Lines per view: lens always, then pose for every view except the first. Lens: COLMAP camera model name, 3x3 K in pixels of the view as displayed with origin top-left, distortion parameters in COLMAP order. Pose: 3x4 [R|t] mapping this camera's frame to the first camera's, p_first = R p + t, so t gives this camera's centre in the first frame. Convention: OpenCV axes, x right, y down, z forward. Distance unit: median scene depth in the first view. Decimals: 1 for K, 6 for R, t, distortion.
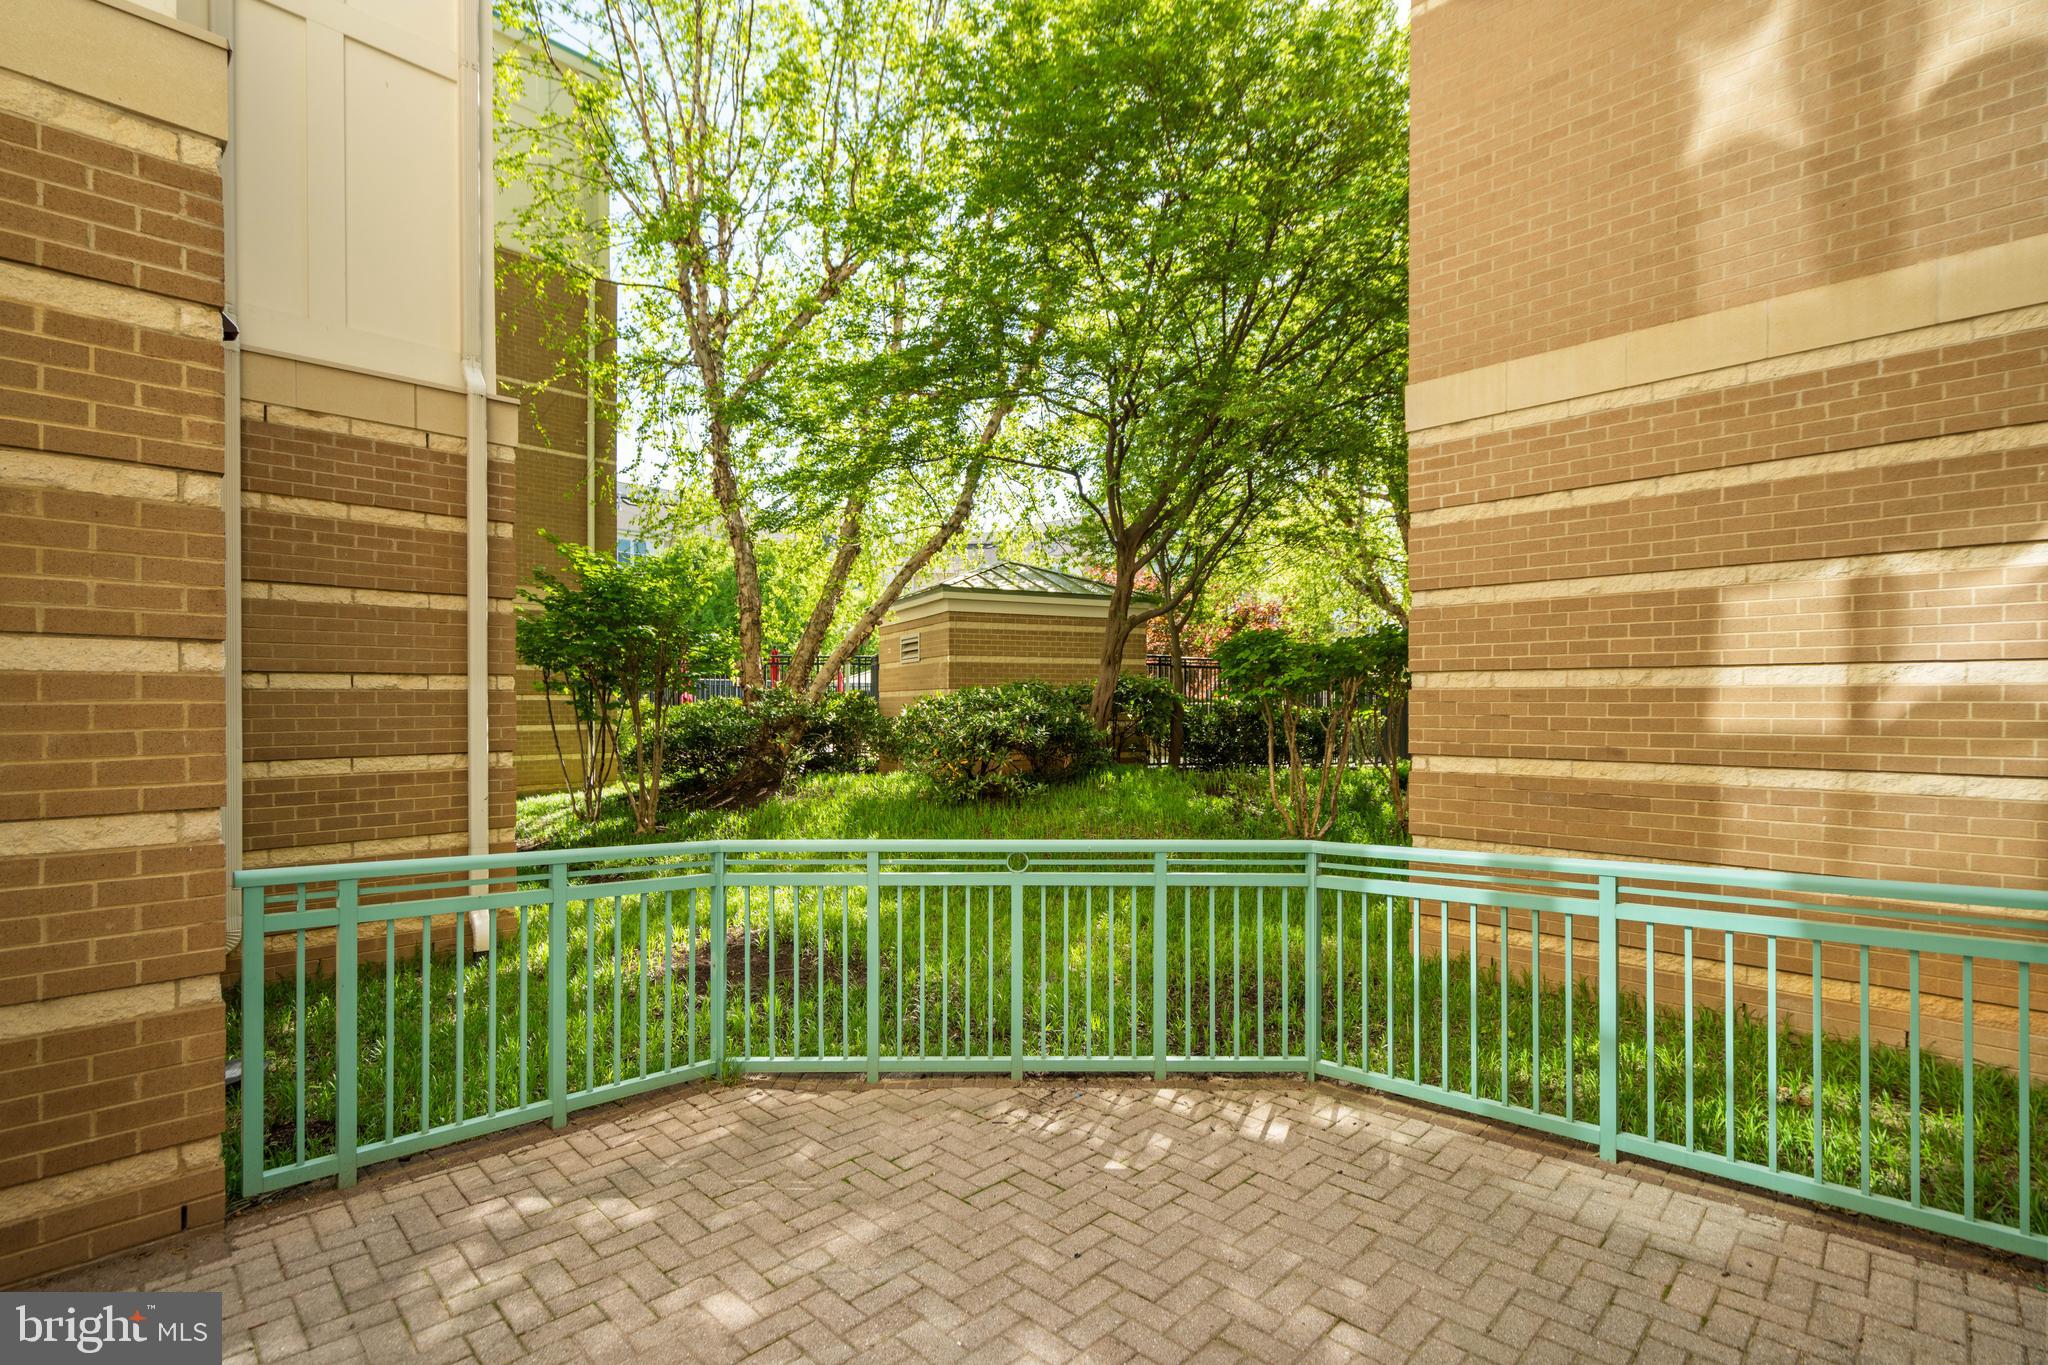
lens RADIAL K [[928.7, 0, 1002.2], [0, 928.7, 707.3], [0, 0, 1]] dist [-0.005887, 0.002855]
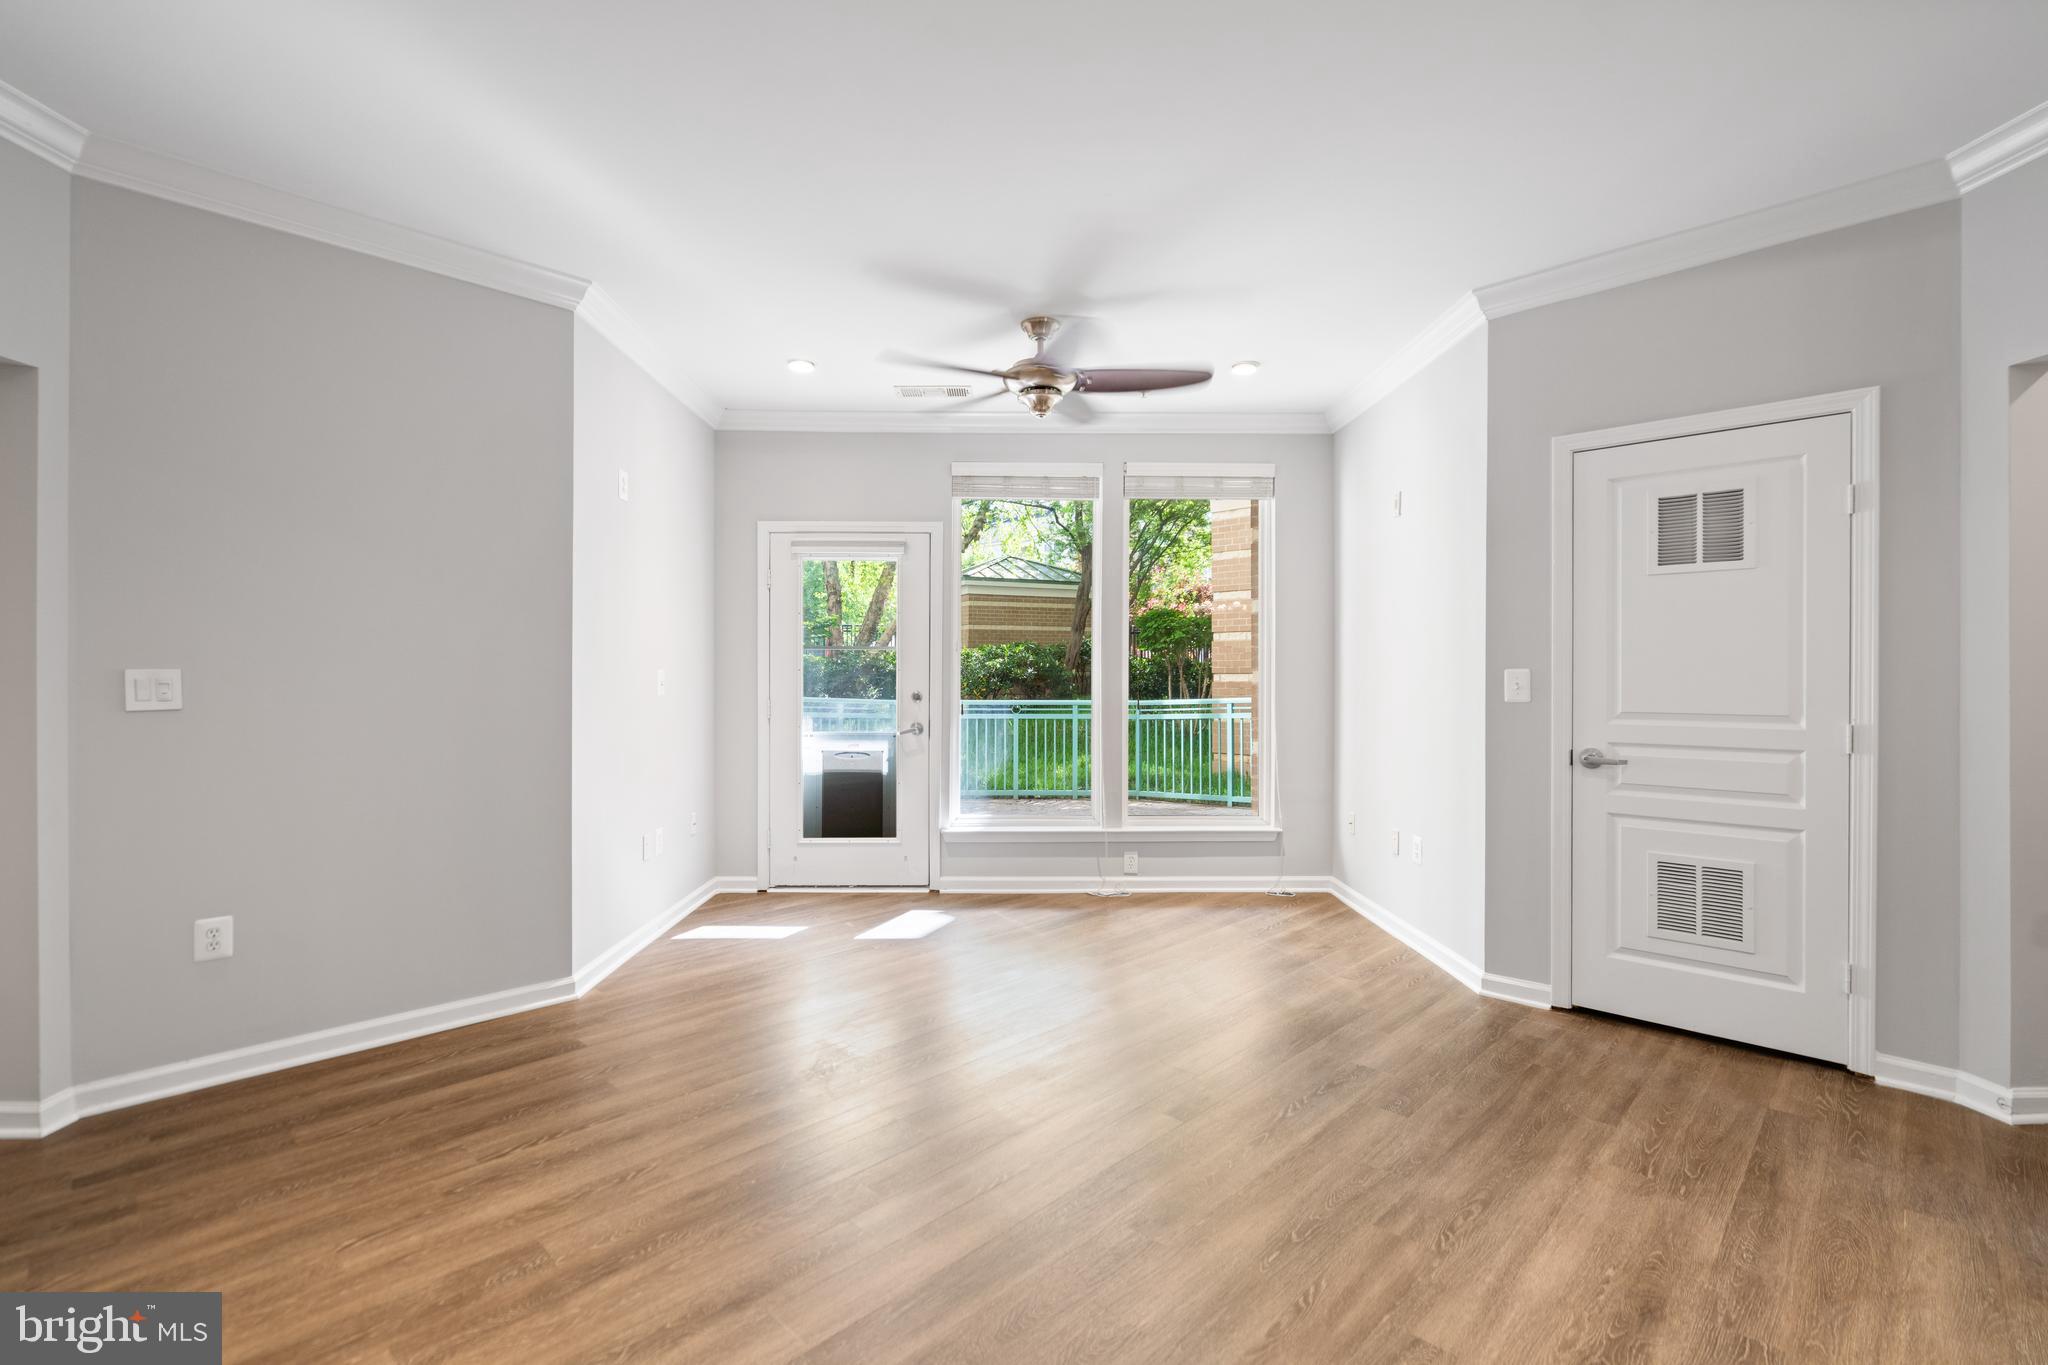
lens RADIAL K [[928.7, 0, 1022.0], [0, 928.7, 678.6], [0, 0, 1]] dist [-0.005887, 0.002855]
pose [[0.999763, 0.001571, 0.021710, -0.018078], [-0.001598, 0.999998, 0.001223, 0.074150], [-0.021708, -0.001257, 0.999764, -1.241130]]
